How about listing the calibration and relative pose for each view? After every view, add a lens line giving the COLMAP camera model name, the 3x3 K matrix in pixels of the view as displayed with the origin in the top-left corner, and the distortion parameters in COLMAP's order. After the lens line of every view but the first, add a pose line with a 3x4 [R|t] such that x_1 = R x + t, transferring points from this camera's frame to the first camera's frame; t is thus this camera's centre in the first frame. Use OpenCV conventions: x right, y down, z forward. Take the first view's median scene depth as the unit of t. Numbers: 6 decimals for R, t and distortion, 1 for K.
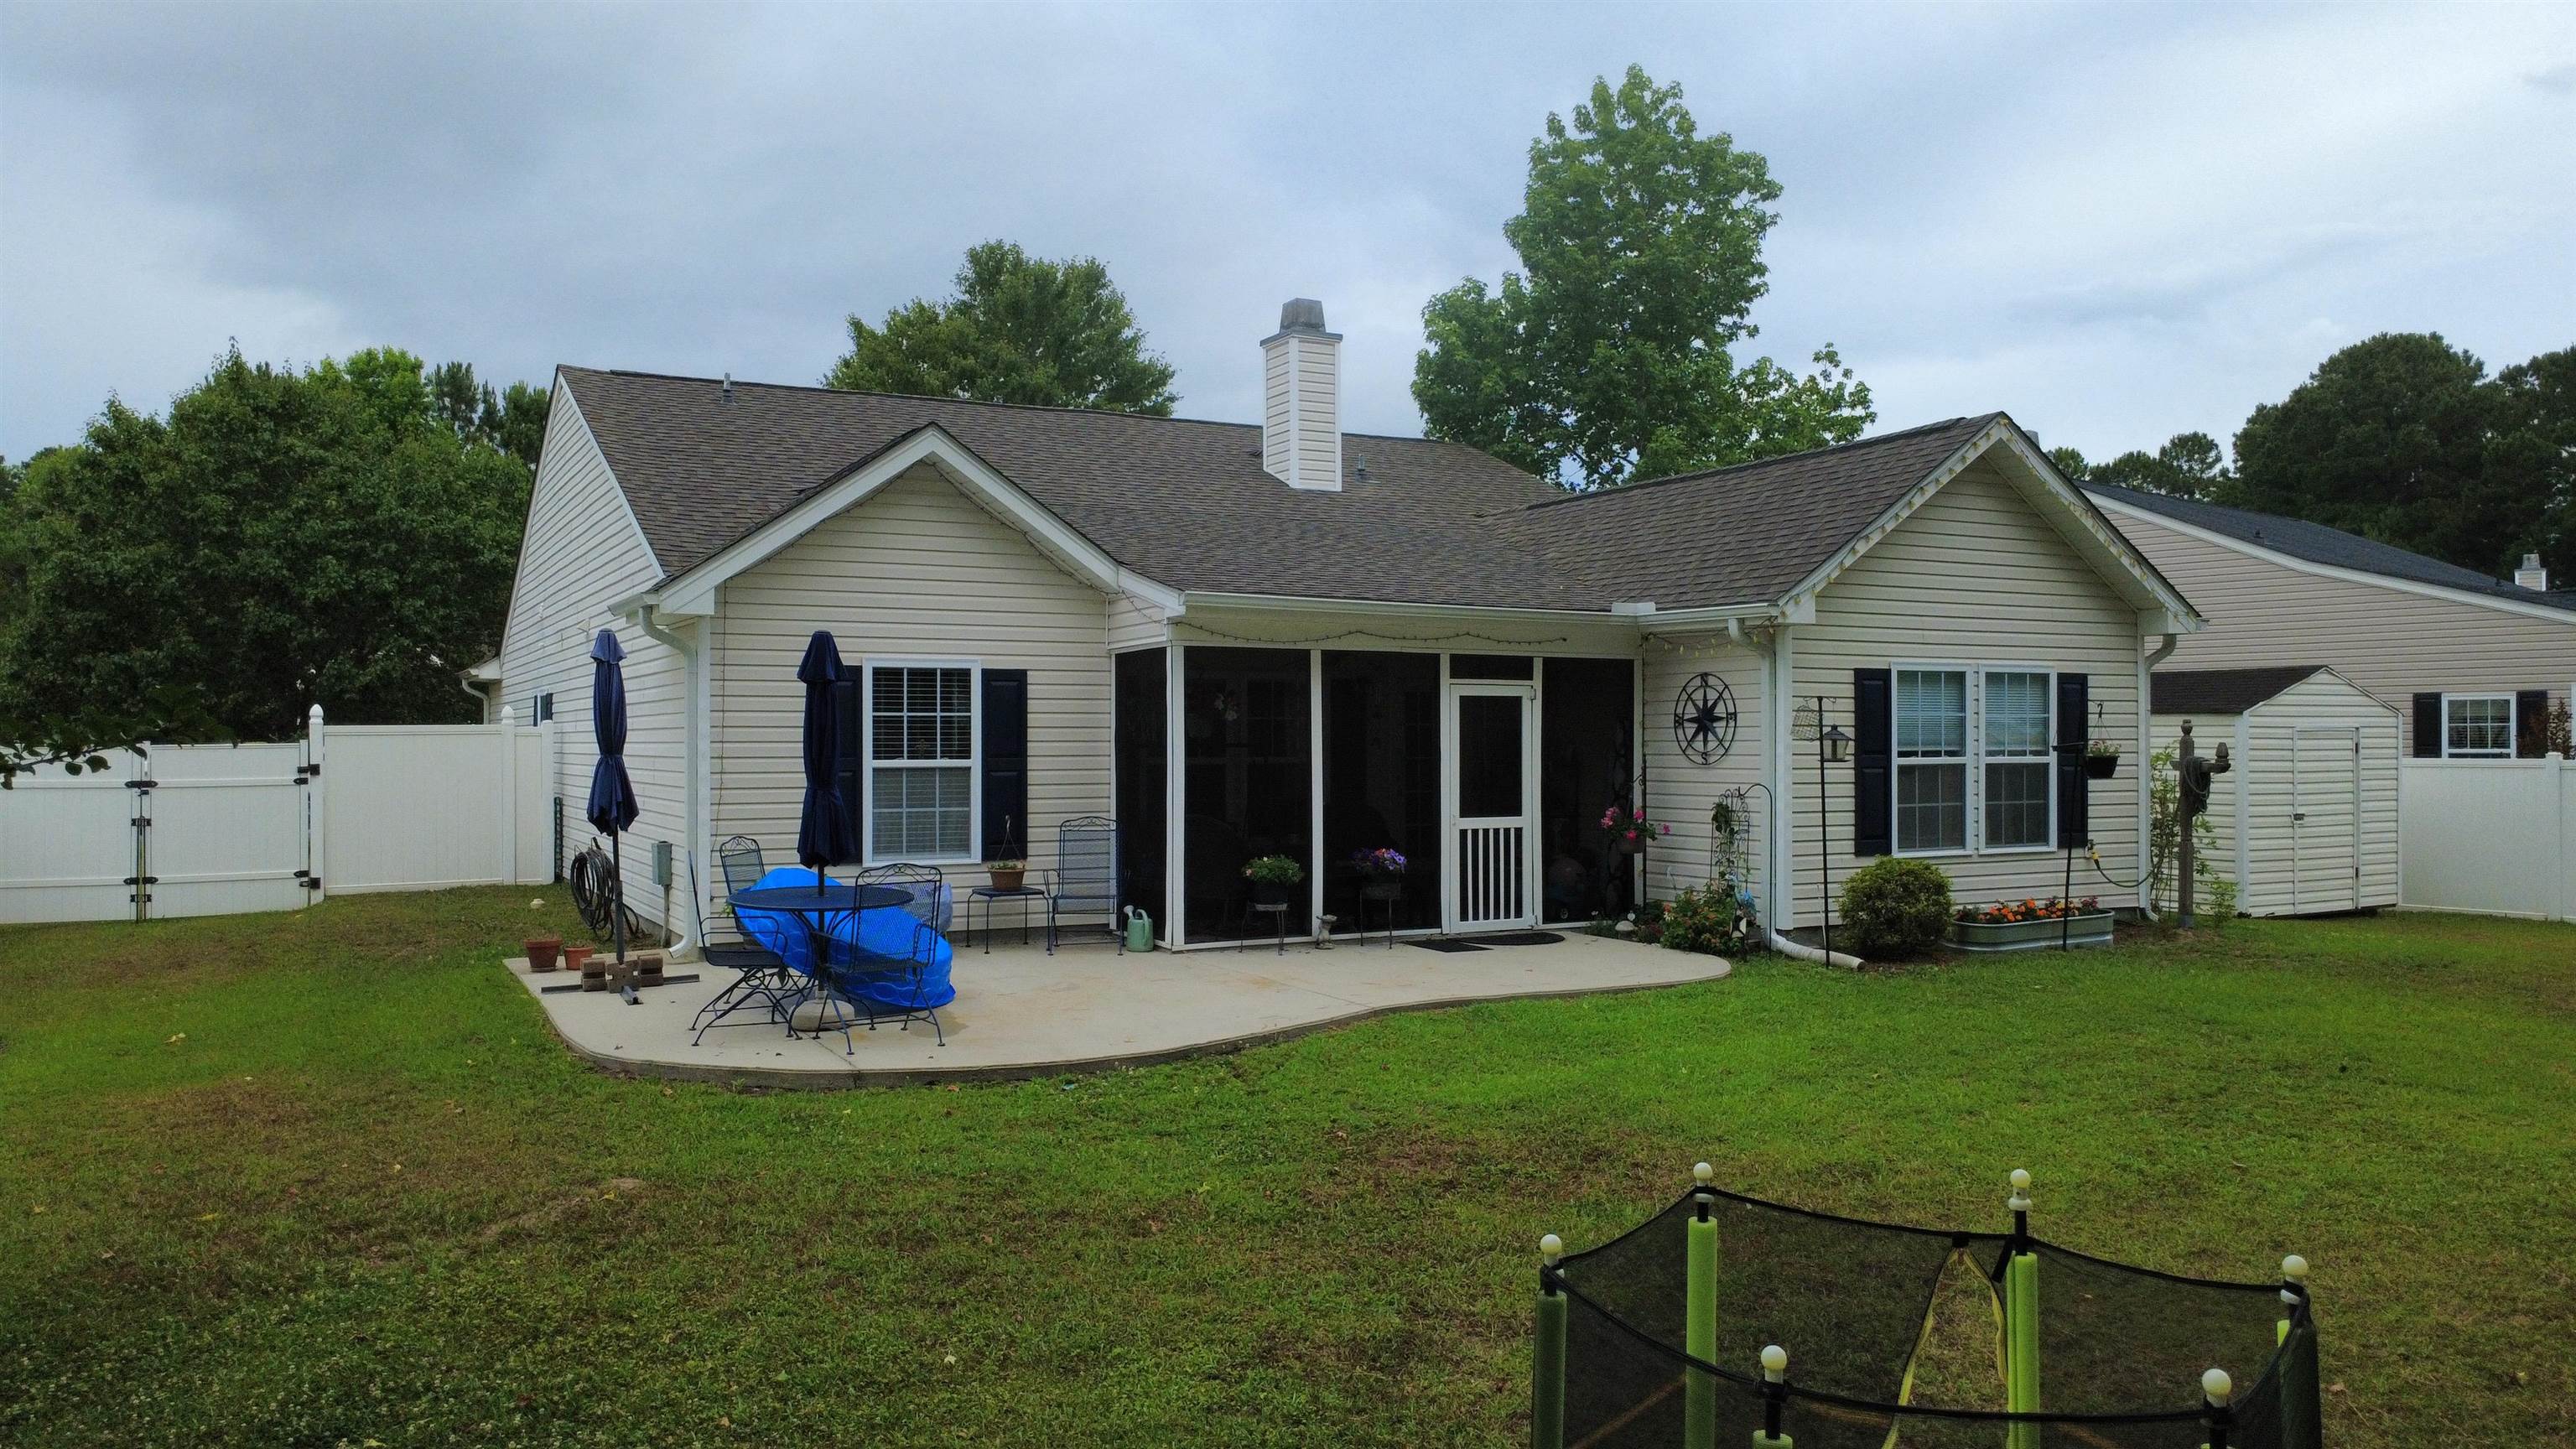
lens RADIAL K [[1869.0, 0, 1273.4], [0, 1869.0, 729.3], [0, 0, 1]] dist [-0.002054, -0.006488]
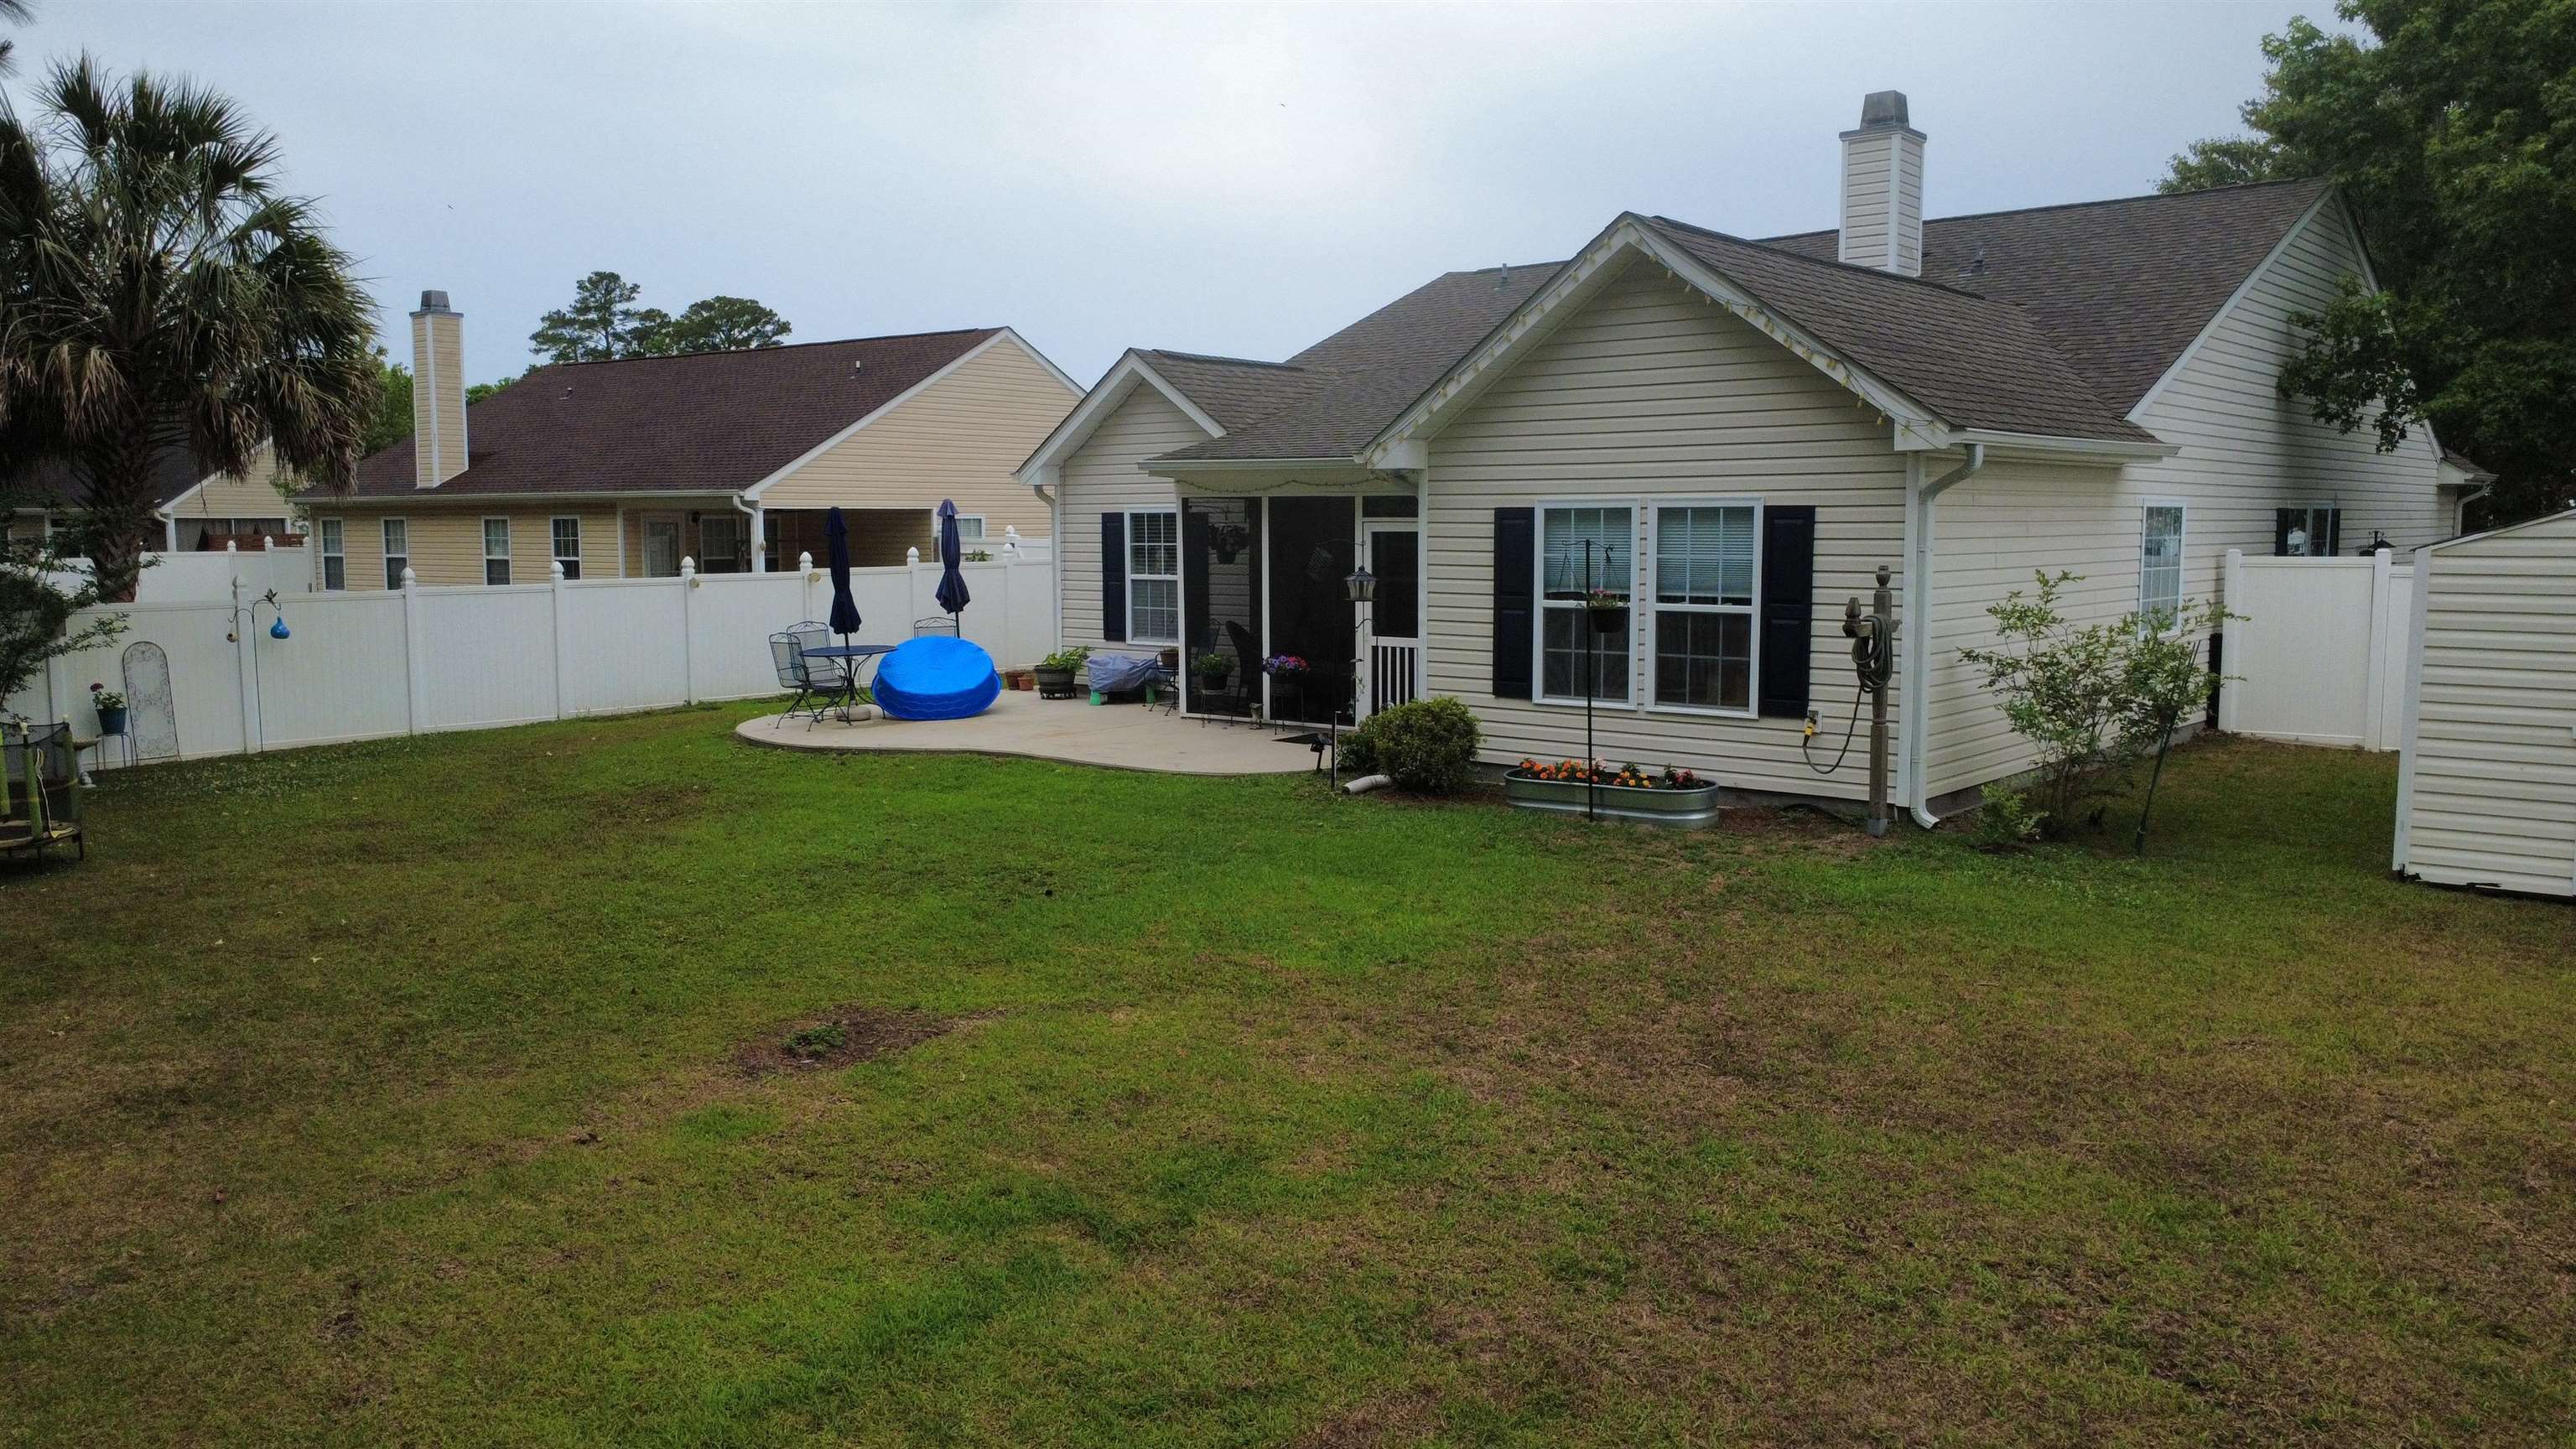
lens RADIAL K [[1869.0, 0, 1288.7], [0, 1869.0, 723.5], [0, 0, 1]] dist [-0.002054, -0.006488]
pose [[0.361016, 0.100952, -0.927080, 1.163547], [0.006920, 0.993806, 0.110912, -0.028542], [0.932534, -0.046456, 0.358081, 0.516761]]
